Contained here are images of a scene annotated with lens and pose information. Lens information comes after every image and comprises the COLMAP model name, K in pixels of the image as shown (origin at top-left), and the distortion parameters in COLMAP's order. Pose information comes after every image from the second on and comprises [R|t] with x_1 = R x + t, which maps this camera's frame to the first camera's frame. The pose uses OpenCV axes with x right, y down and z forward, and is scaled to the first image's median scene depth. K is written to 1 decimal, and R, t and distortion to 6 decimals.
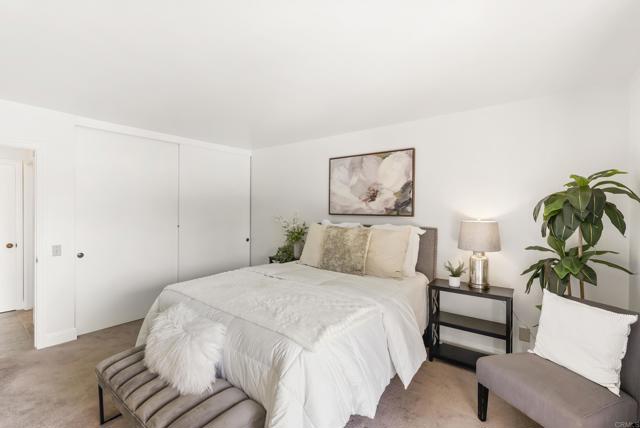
lens RADIAL K [[289.1, 0, 320.0], [0, 289.1, 211.6], [0, 0, 1]] dist [-0.004373, 0.001938]
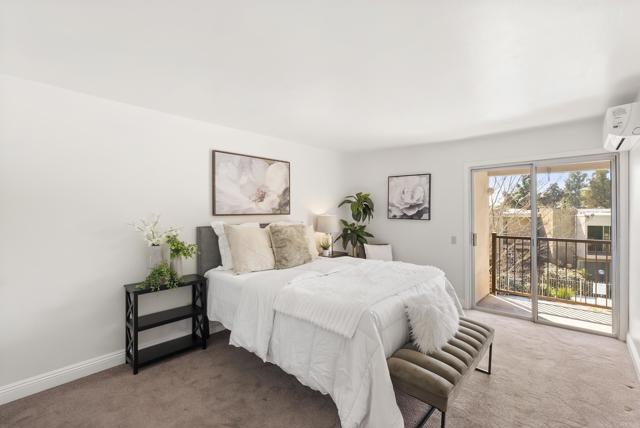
lens RADIAL K [[289.1, 0, 321.0], [0, 289.1, 212.8], [0, 0, 1]] dist [-0.004373, 0.001938]
pose [[0.078629, -0.024144, 0.996612, -0.888377], [0.002916, 0.999708, 0.023989, -0.019886], [-0.996900, 0.001019, 0.078677, 0.690753]]
